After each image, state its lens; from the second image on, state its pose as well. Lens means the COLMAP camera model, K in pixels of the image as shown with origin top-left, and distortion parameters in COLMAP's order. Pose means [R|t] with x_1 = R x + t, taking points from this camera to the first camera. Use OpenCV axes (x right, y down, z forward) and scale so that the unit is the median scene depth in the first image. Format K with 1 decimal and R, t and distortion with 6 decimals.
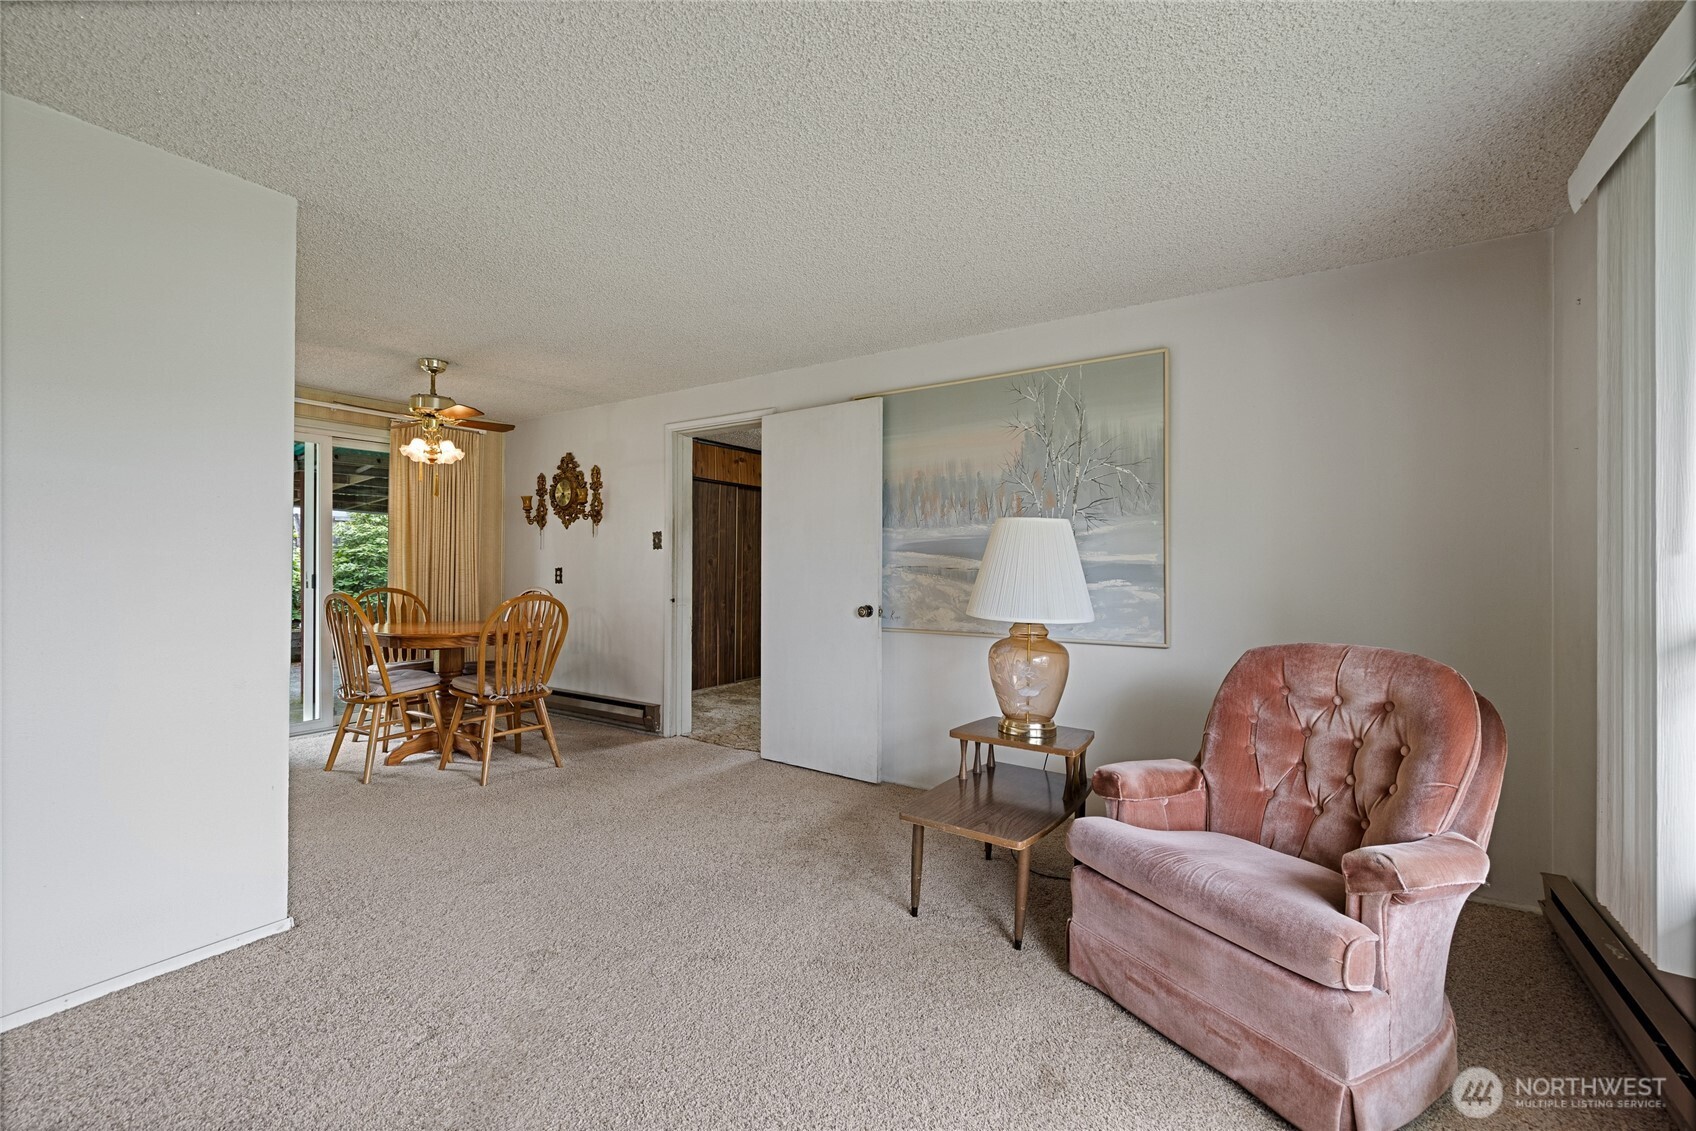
lens RADIAL K [[711.6, 0, 836.3], [0, 711.6, 555.8], [0, 0, 1]] dist [-0.000810, 0.000946]
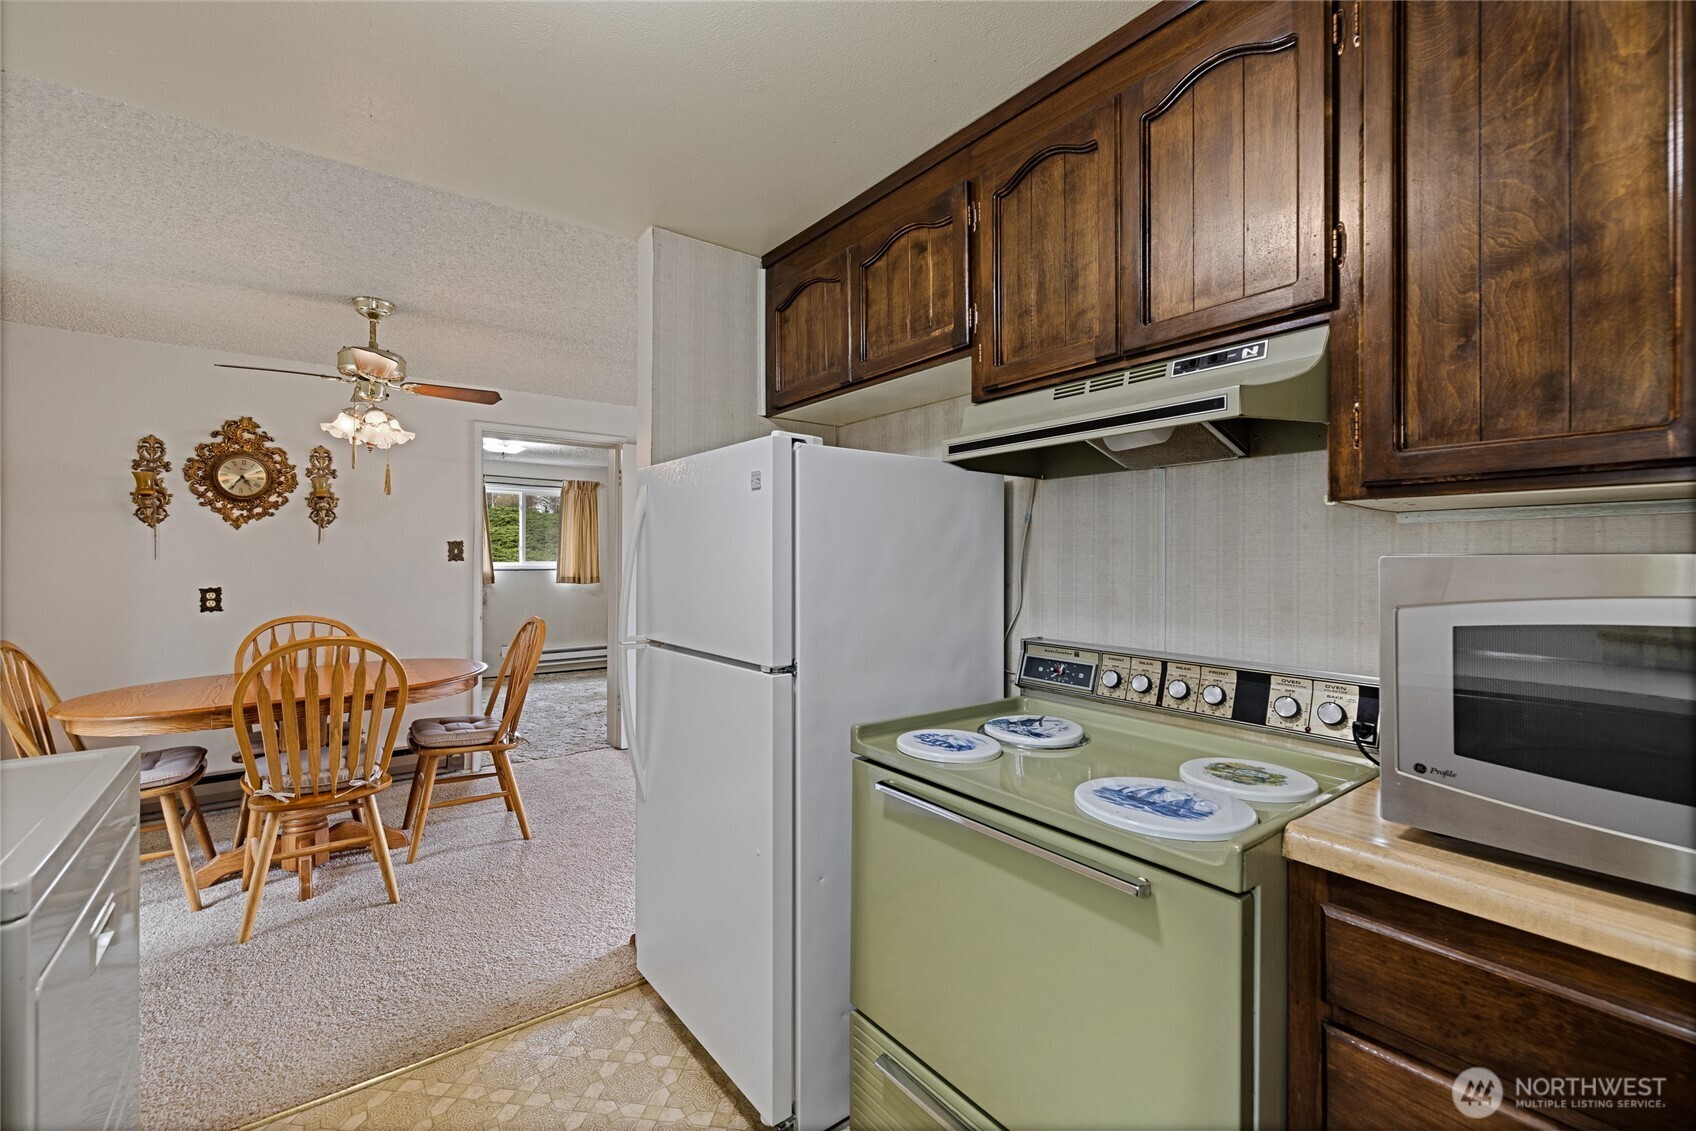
lens RADIAL K [[711.6, 0, 836.7], [0, 711.6, 557.2], [0, 0, 1]] dist [-0.000810, 0.000946]
pose [[0.327301, 0.002786, 0.944916, -1.172713], [-0.008651, 0.999963, 0.000049, -0.023108], [-0.944881, -0.008191, 0.327312, 0.353485]]
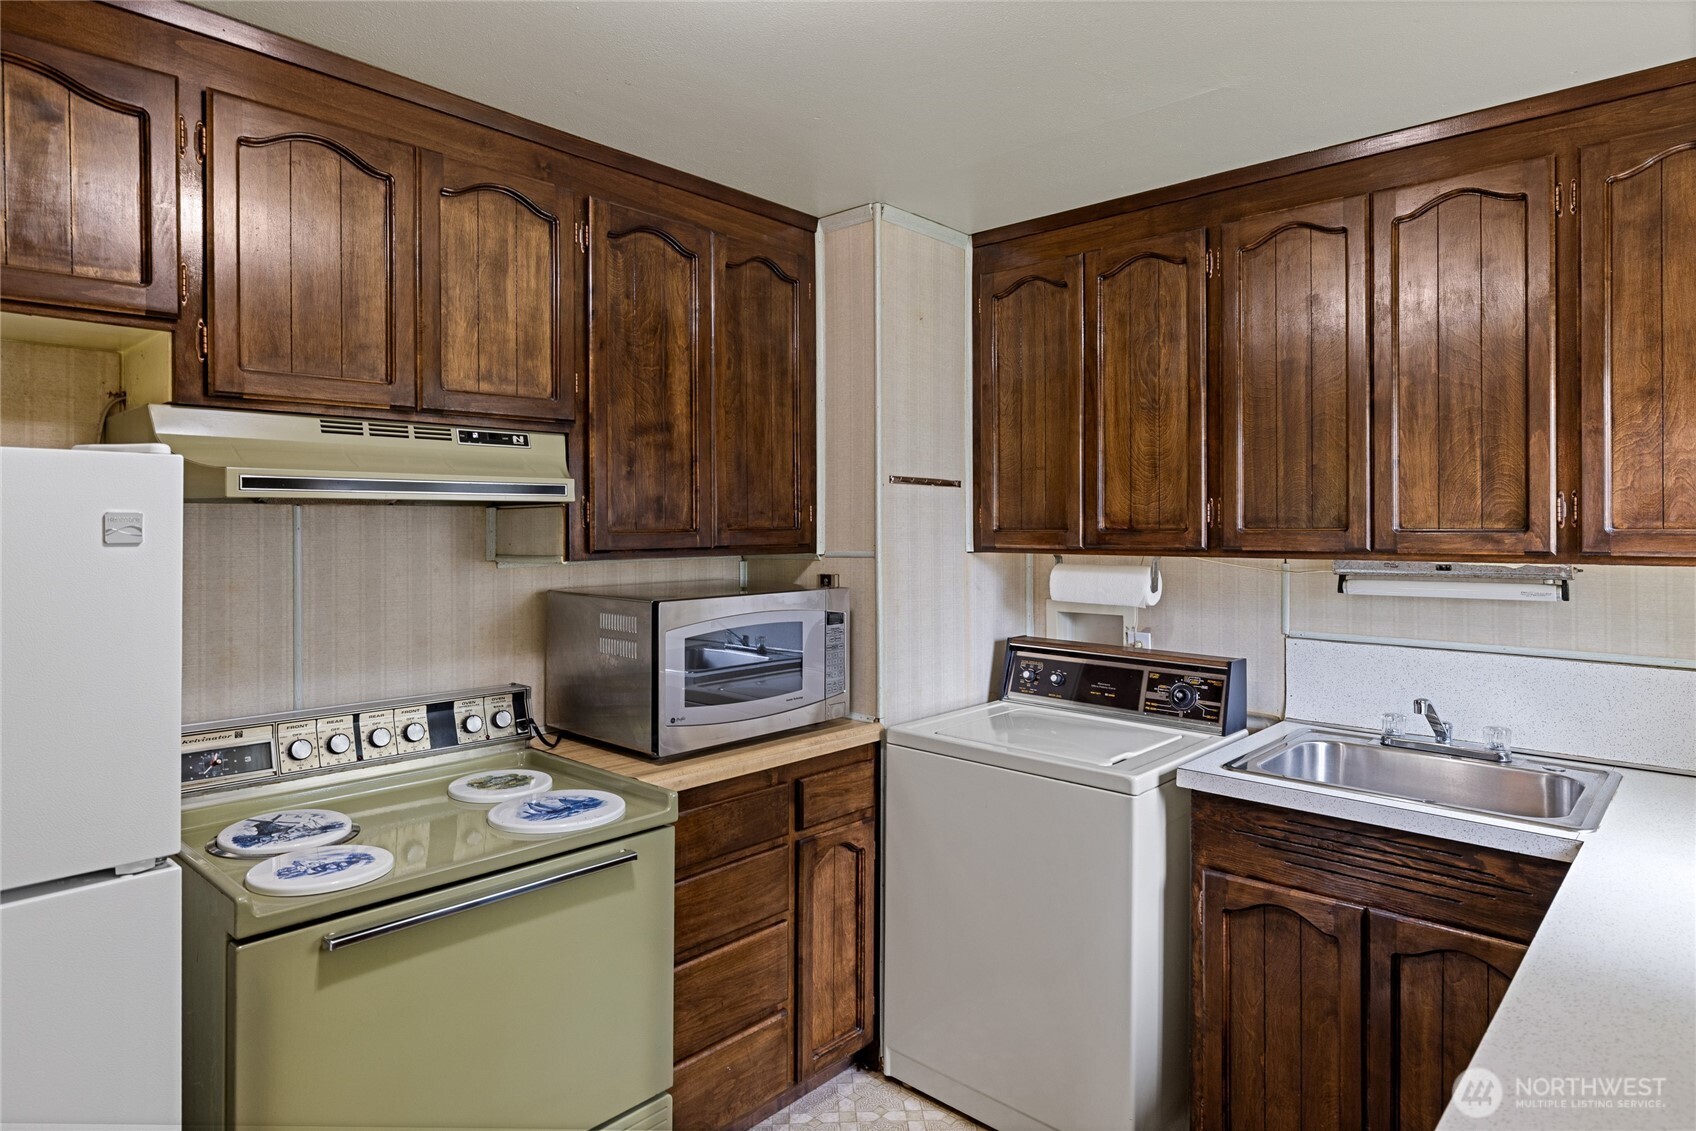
lens RADIAL K [[974.9, 0, 841.9], [0, 974.9, 528.0], [0, 0, 1]] dist [-0.001218, -0.002264]
pose [[-0.989319, -0.003874, 0.145713, -1.068715], [-0.004246, 0.999988, -0.002241, -0.067441], [-0.145702, -0.002836, -0.989324, 0.801638]]
